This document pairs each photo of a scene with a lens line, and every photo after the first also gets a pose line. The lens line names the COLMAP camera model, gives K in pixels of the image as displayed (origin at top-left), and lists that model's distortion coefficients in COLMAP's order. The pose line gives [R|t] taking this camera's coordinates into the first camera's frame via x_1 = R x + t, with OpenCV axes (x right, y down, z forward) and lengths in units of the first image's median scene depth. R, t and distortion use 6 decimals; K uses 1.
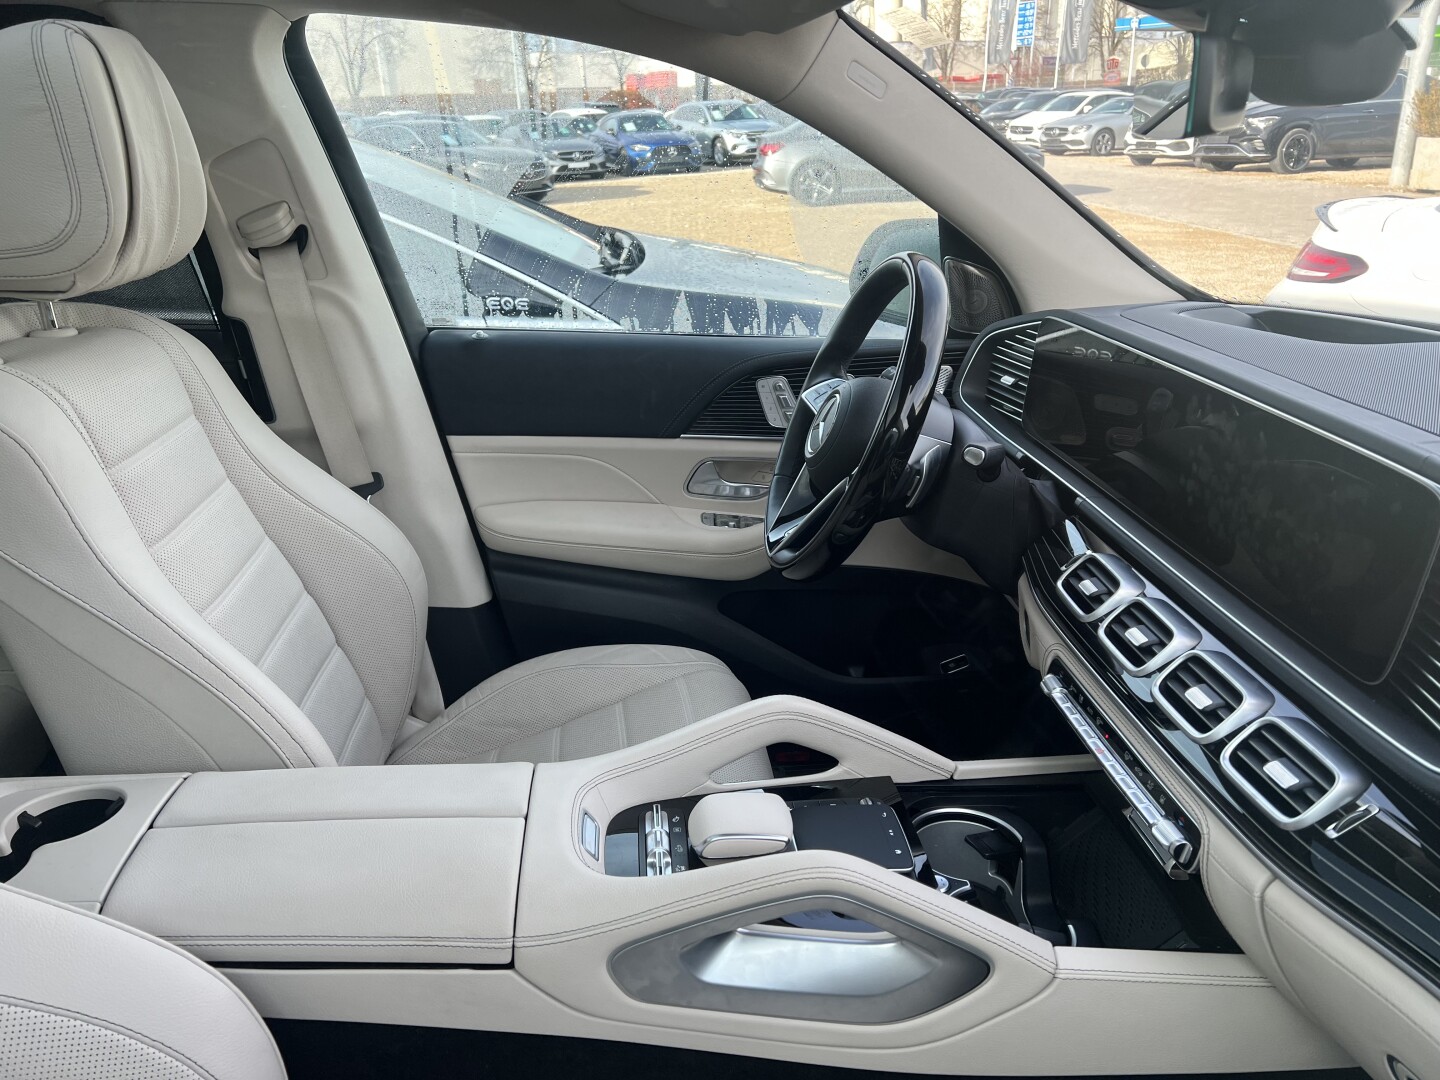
lens RADIAL K [[1098.2, 0, 727.5], [0, 1098.2, 537.8], [0, 0, 1]] dist [0.032412, -0.046929]
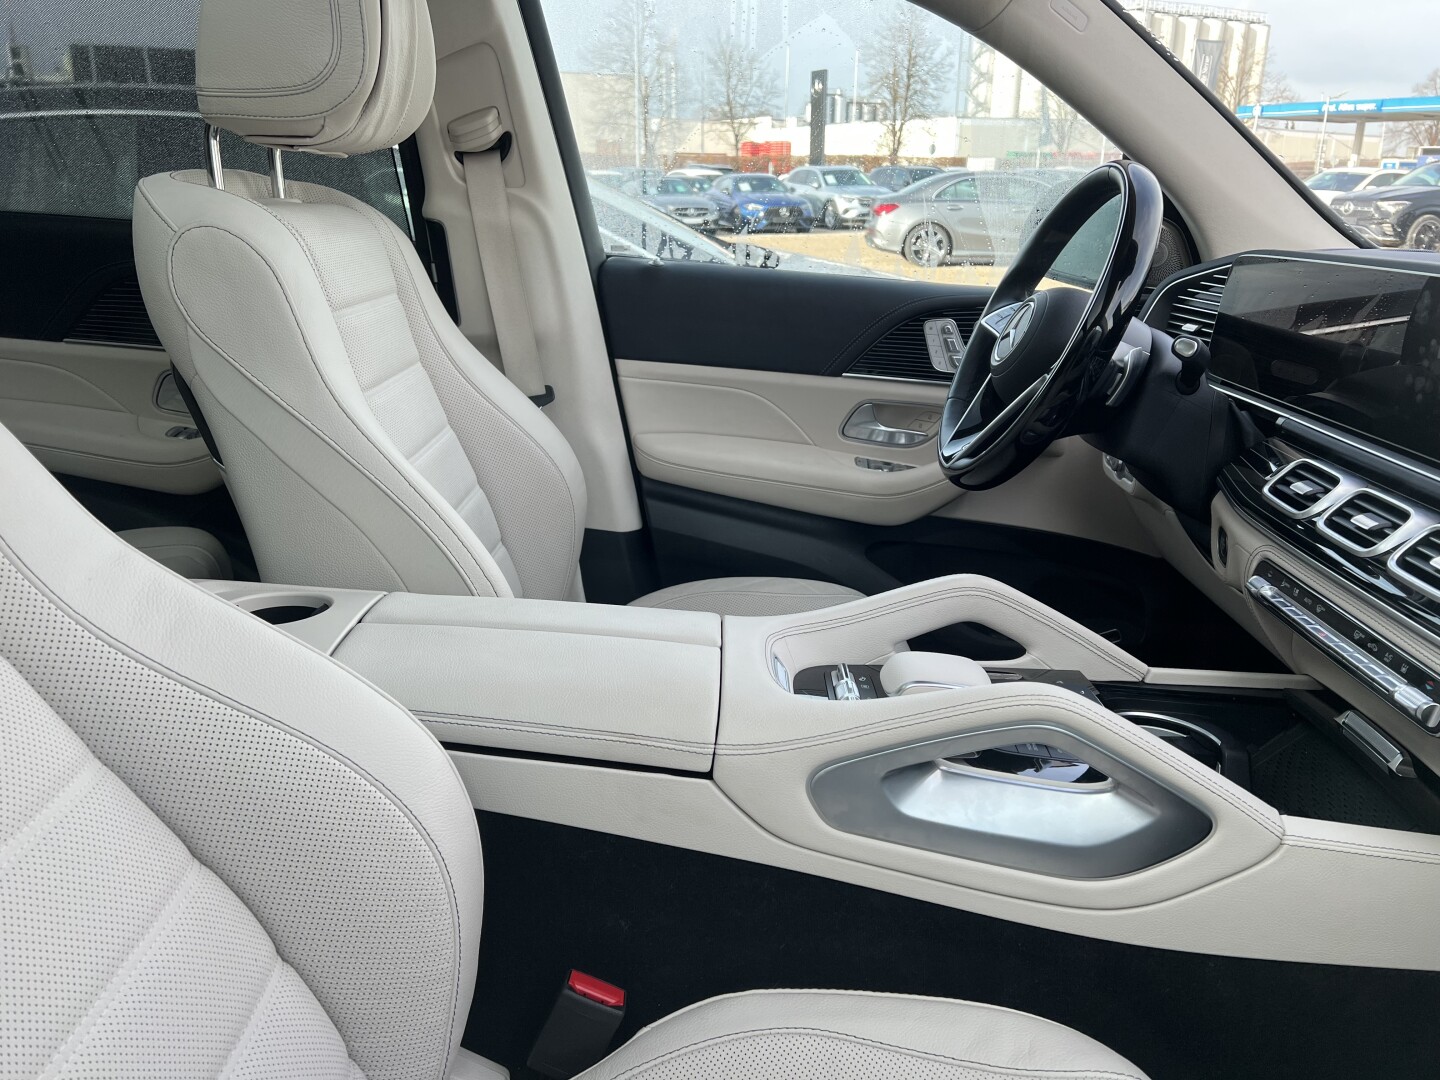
lens RADIAL K [[1098.2, 0, 708.7], [0, 1098.2, 539.1], [0, 0, 1]] dist [0.032412, -0.046929]
pose [[0.993928, 0.069006, -0.085700, -0.072746], [-0.074595, 0.995170, -0.063821, 0.137768], [0.080882, 0.069827, 0.994275, 0.004376]]
